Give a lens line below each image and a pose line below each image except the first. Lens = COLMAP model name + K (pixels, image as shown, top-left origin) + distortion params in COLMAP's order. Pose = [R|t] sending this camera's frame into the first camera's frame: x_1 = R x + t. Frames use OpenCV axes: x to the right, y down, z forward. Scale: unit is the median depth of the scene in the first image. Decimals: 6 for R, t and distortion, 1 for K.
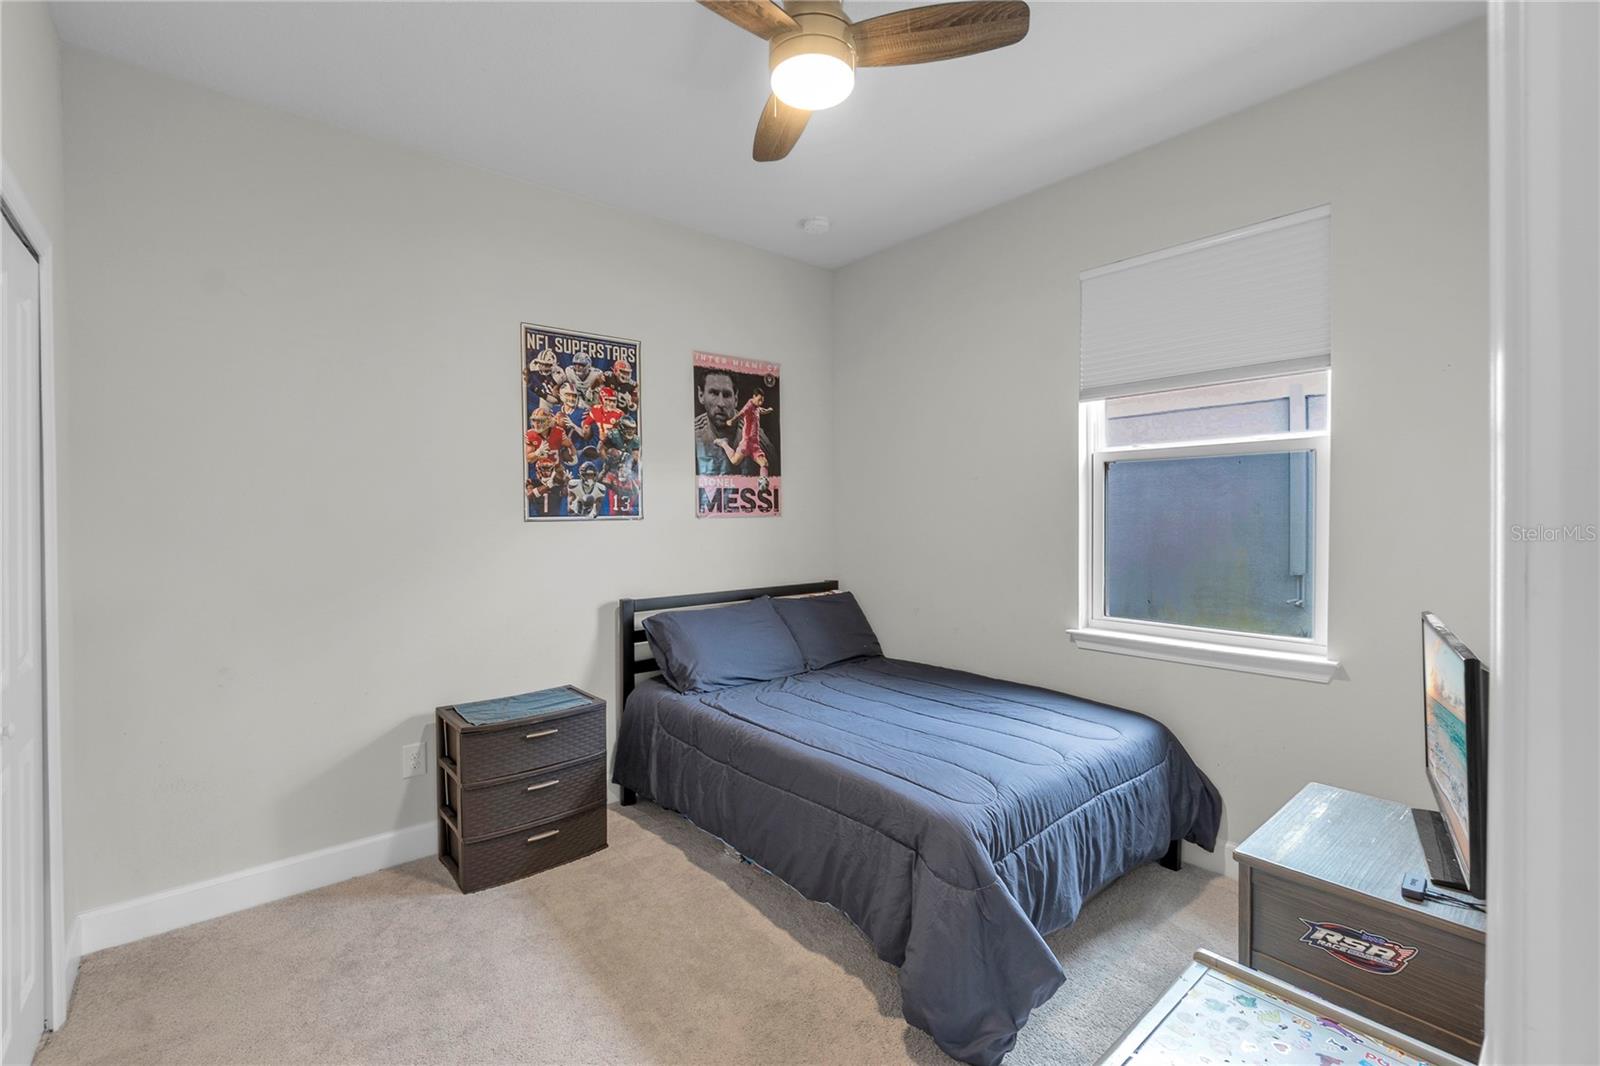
lens RADIAL K [[706.8, 0, 797.7], [0, 706.8, 519.1], [0, 0, 1]] dist [-0.000428, 0.000041]
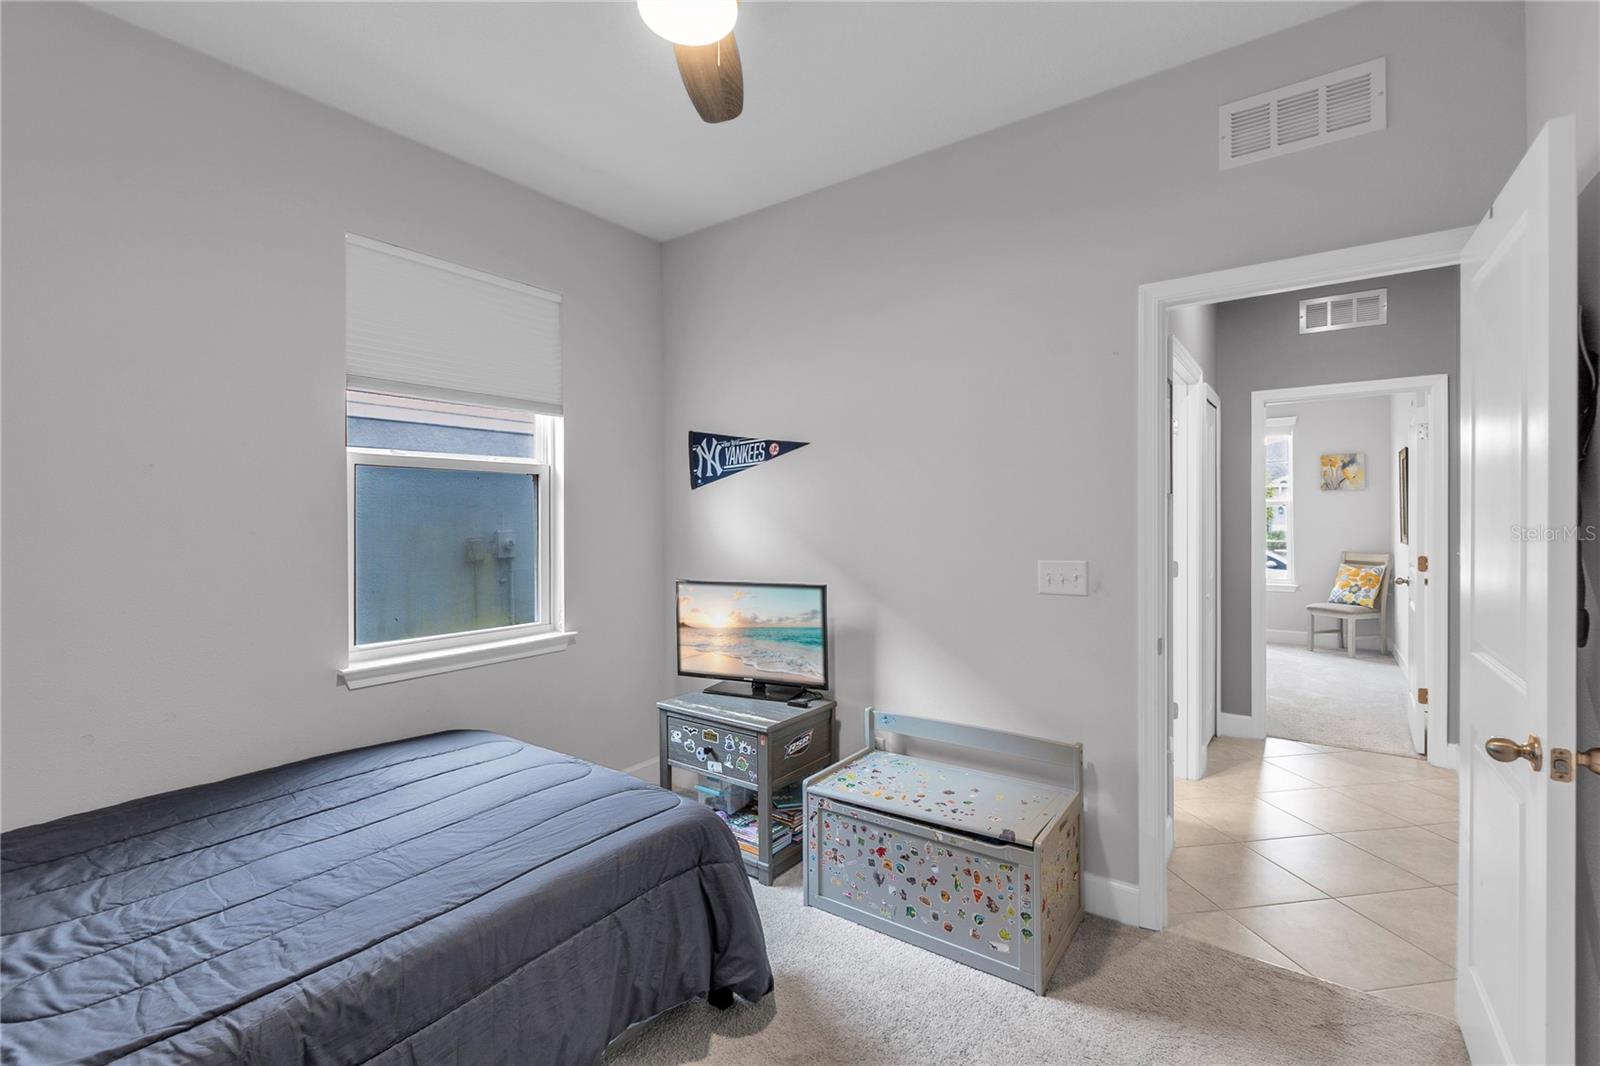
lens RADIAL K [[706.8, 0, 800.0], [0, 706.8, 525.4], [0, 0, 1]] dist [-0.000428, 0.000041]
pose [[-0.242997, 0.000040, 0.970027, -0.968614], [0.016194, 0.999861, 0.004015, -0.004800], [-0.969892, 0.016685, -0.242964, 1.291053]]
